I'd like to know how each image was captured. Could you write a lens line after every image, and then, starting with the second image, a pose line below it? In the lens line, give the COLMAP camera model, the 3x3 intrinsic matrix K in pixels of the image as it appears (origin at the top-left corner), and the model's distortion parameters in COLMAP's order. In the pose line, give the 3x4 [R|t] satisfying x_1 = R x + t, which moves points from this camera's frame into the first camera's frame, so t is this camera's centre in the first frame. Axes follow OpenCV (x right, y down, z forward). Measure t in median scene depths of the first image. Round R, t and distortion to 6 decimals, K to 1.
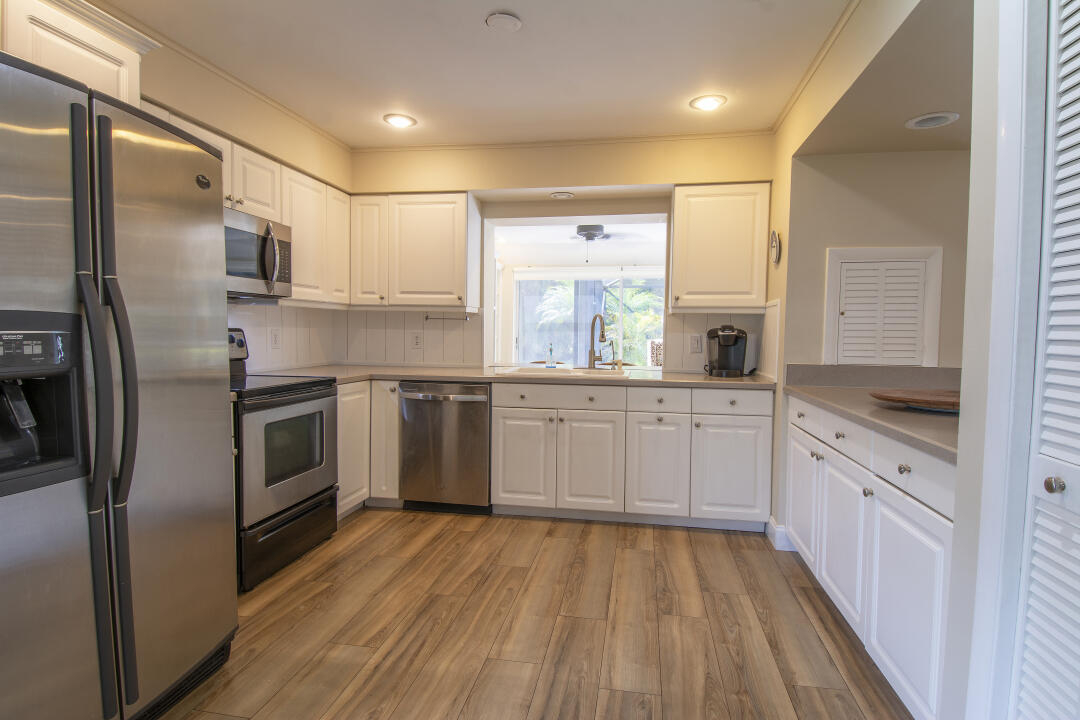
lens RADIAL K [[562.0, 0, 536.7], [0, 562.0, 354.5], [0, 0, 1]] dist [0.040683, -0.051957]
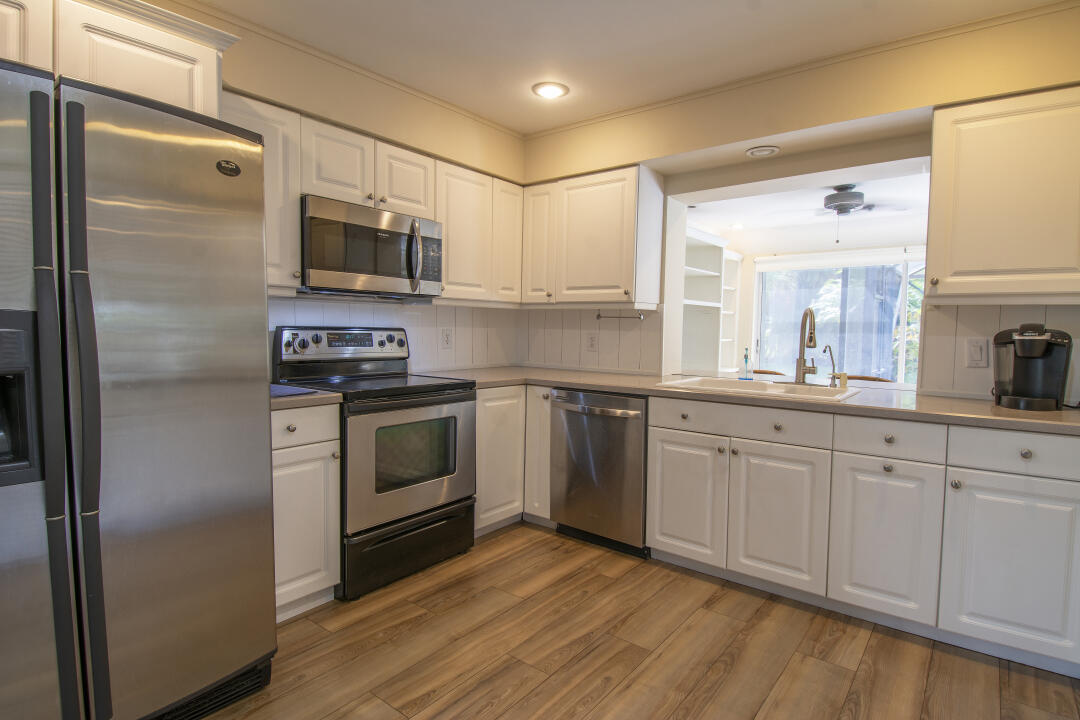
lens RADIAL K [[552.9, 0, 541.6], [0, 552.9, 356.0], [0, 0, 1]] dist [0.044335, -0.050446]
pose [[0.883273, 0.025166, -0.468183, 0.162799], [-0.024068, 0.999676, 0.008329, -0.010400], [0.468241, 0.003912, 0.883592, 0.240990]]
